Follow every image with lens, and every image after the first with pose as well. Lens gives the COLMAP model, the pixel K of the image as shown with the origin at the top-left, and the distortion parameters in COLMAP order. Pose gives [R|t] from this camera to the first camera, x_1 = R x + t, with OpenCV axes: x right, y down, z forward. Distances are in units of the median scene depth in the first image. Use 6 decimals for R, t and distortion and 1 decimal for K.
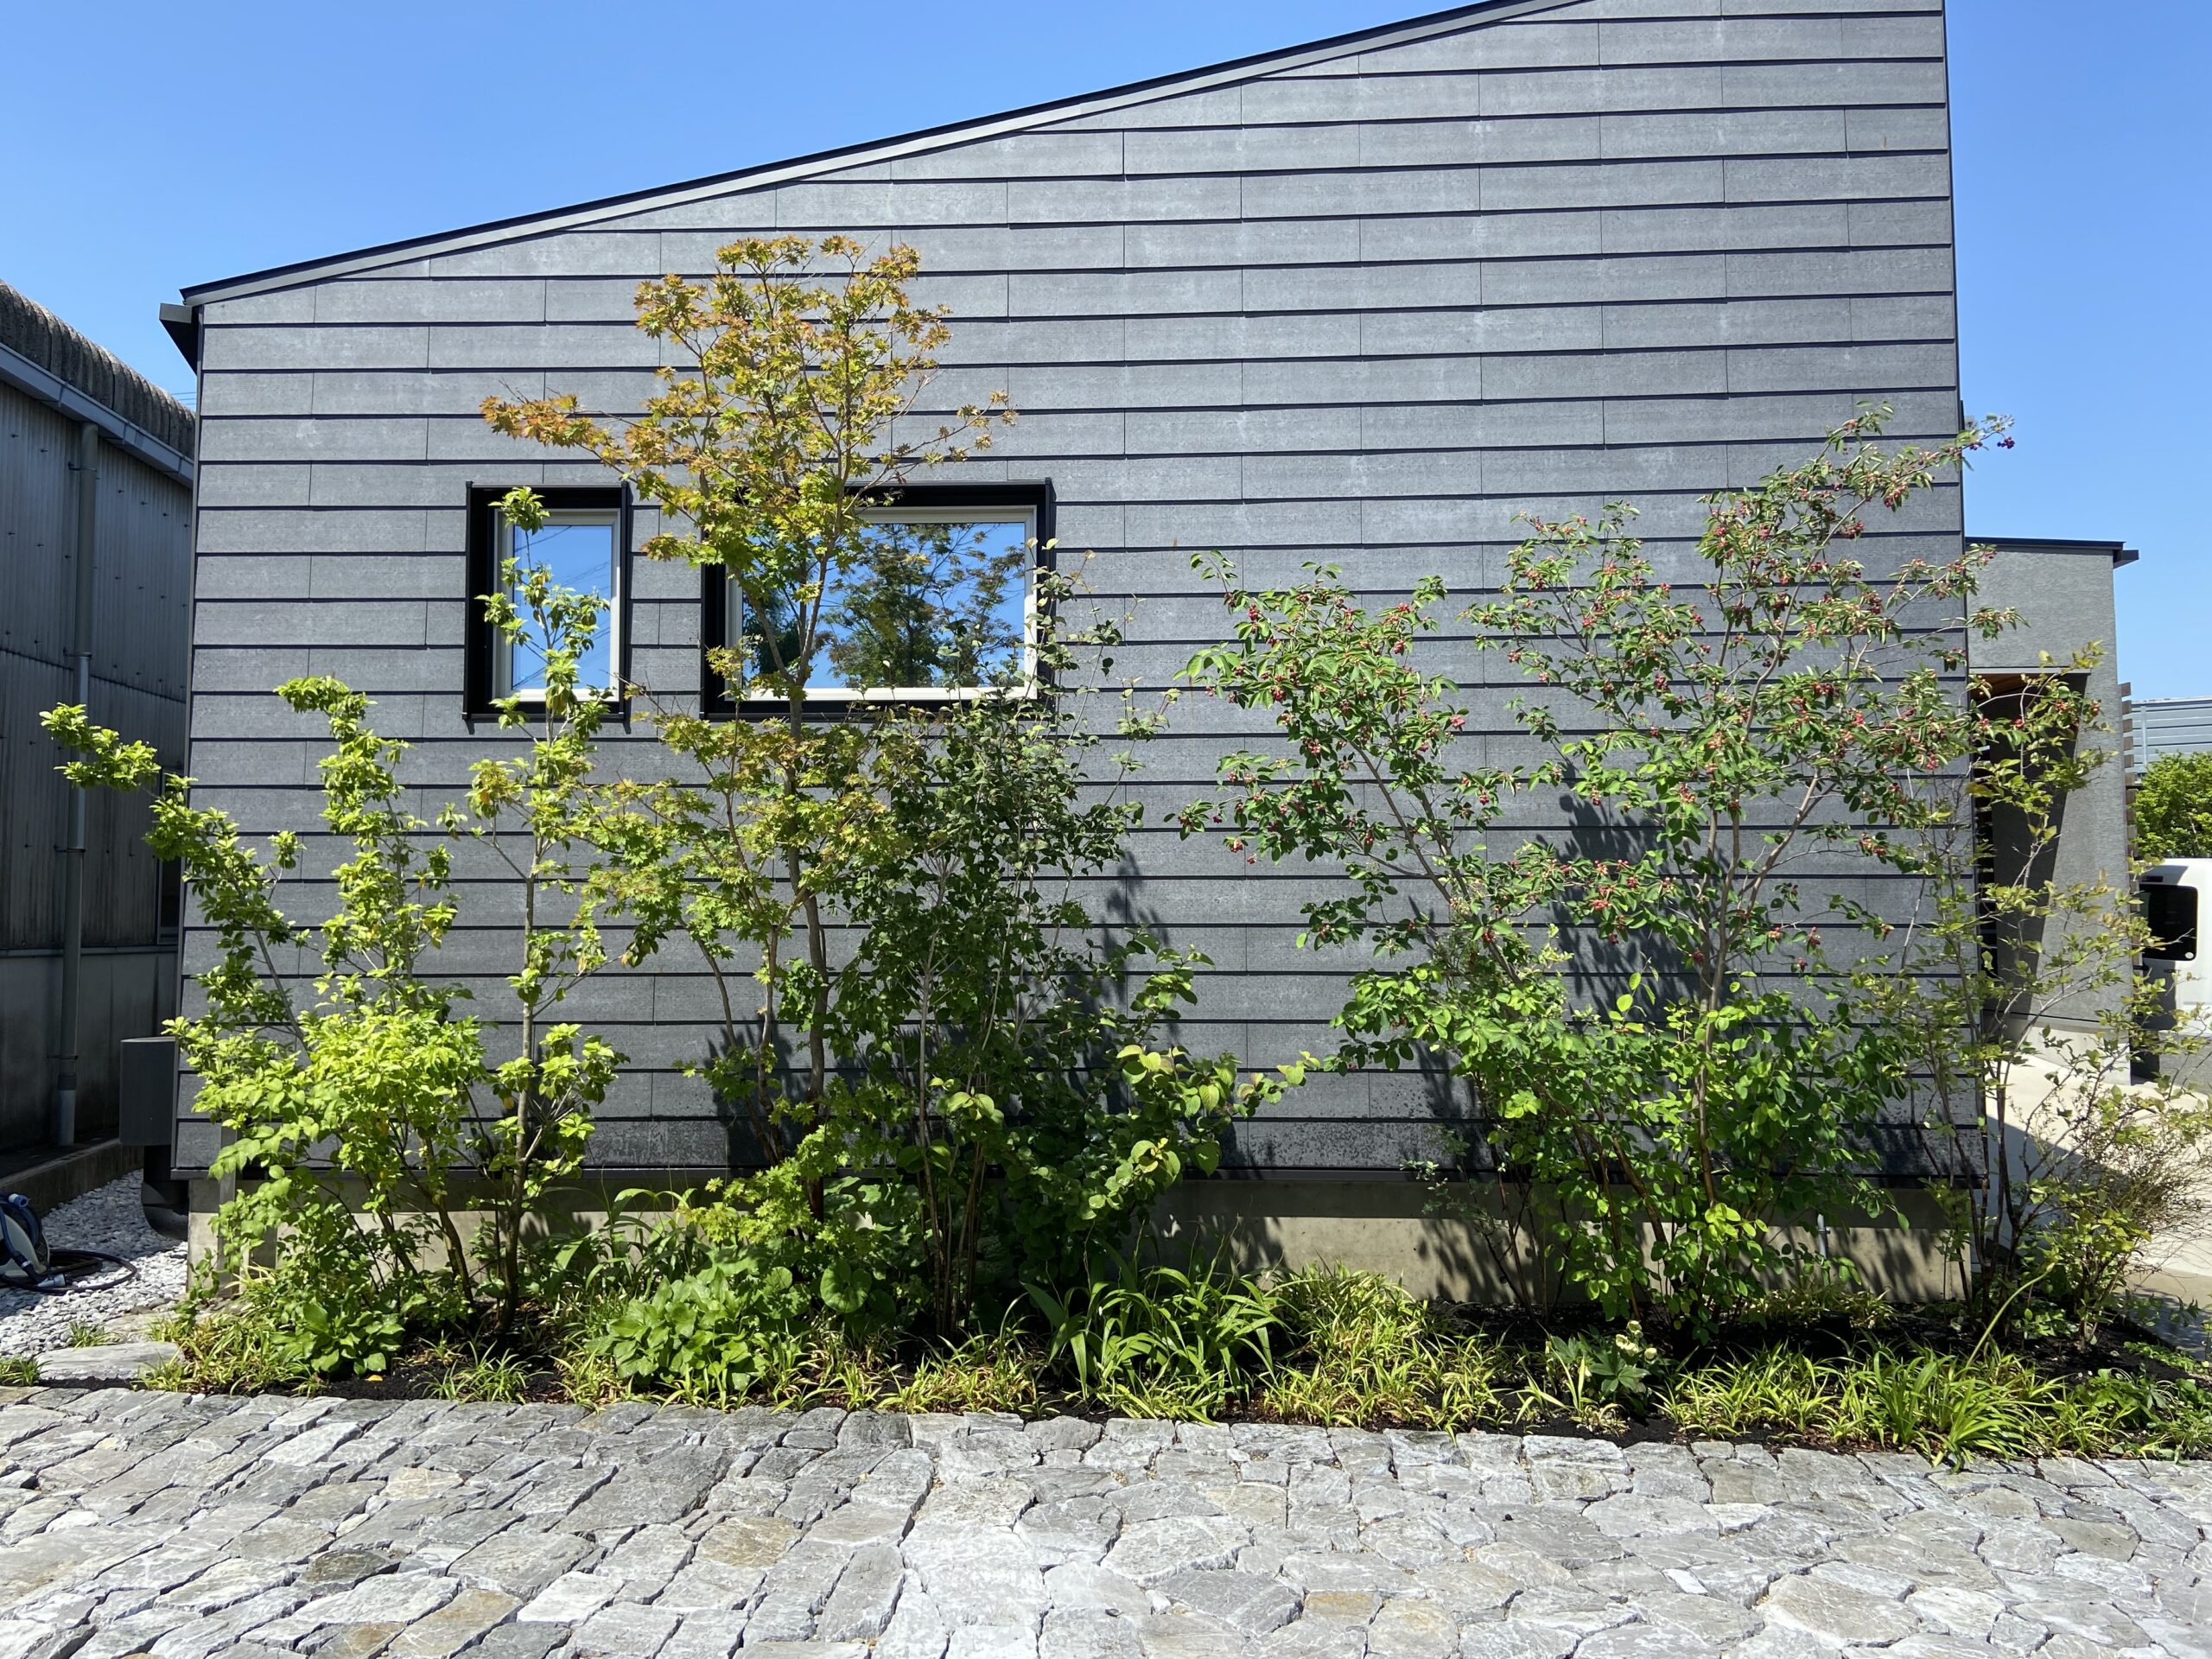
lens RADIAL K [[1657.4, 0, 1094.8], [0, 1657.4, 821.5], [0, 0, 1]] dist [0.127015, -0.178106]
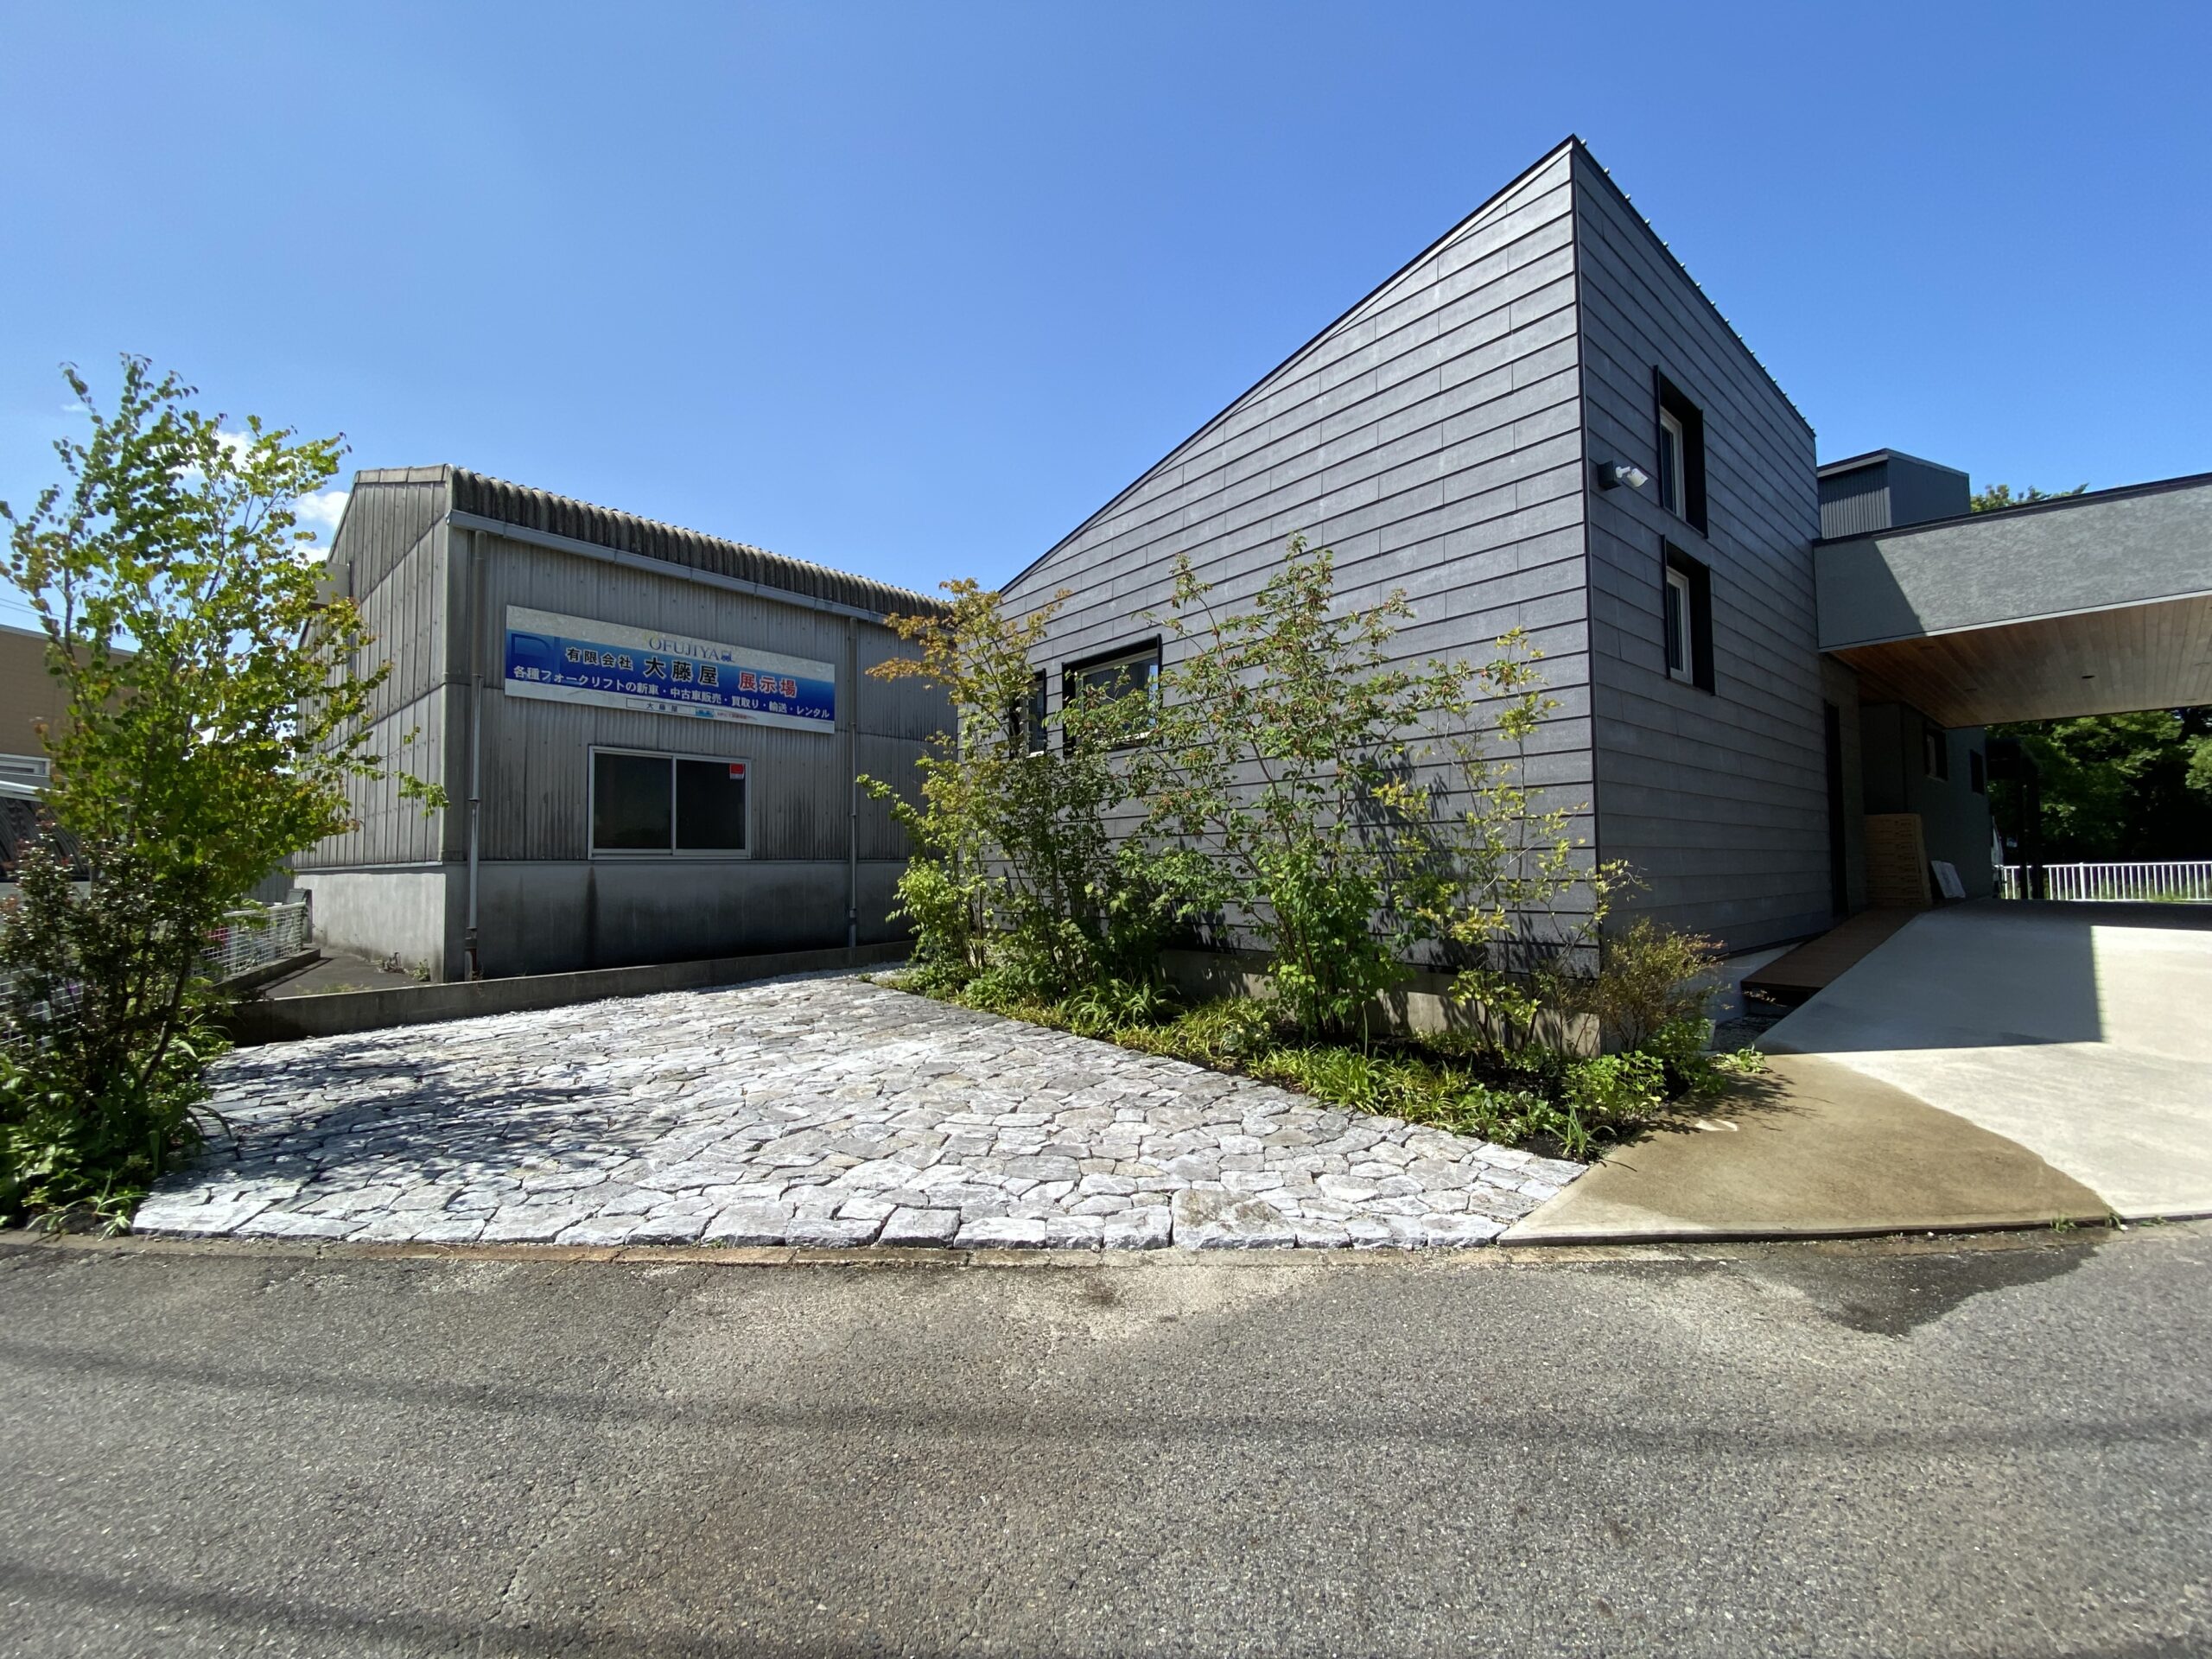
lens RADIAL K [[896.0, 0, 1106.0], [0, 896.0, 829.5], [0, 0, 1]] dist [0.020662, -0.000260]
pose [[0.683132, -0.037479, -0.729332, 0.800448], [0.056999, 0.998372, 0.002084, 0.048727], [0.728067, -0.042995, 0.684156, 0.129405]]
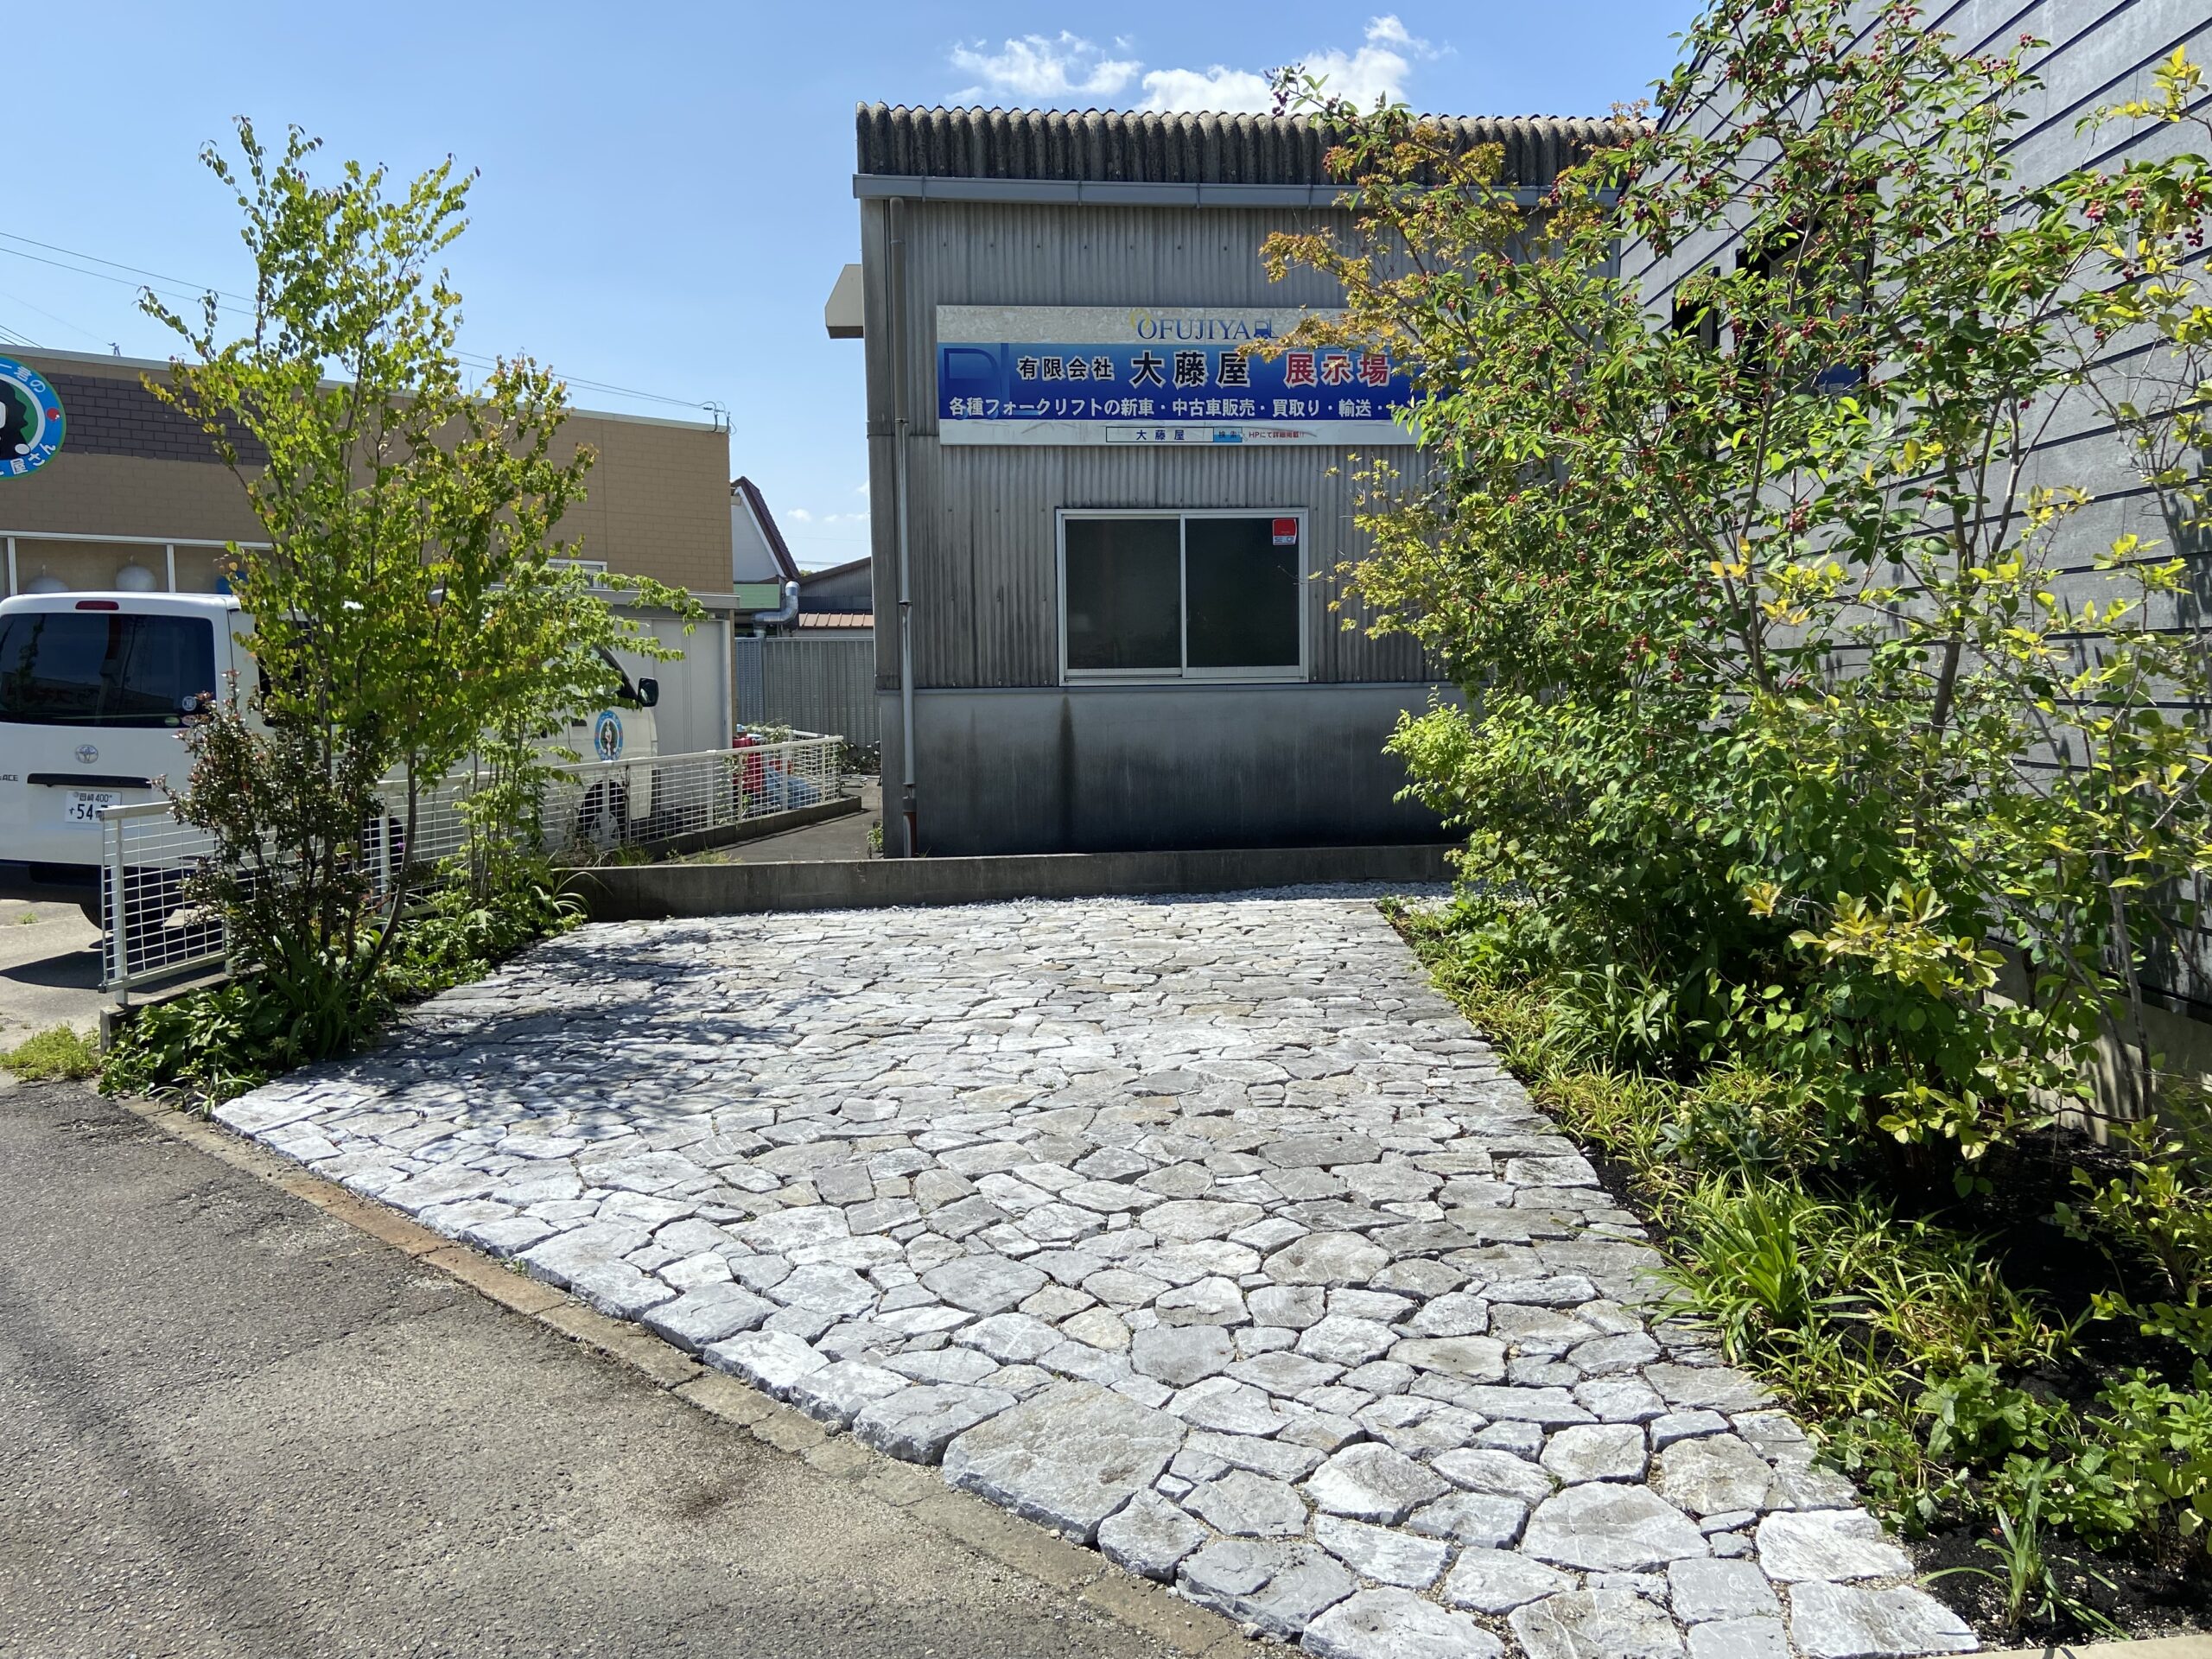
lens RADIAL K [[1657.4, 0, 1094.8], [0, 1657.4, 821.5], [0, 0, 1]] dist [0.127015, -0.178106]
pose [[0.019022, 0.086460, -0.996074, 0.955009], [0.074282, 0.993378, 0.087645, 0.043982], [0.997056, -0.075658, 0.012473, 0.554719]]
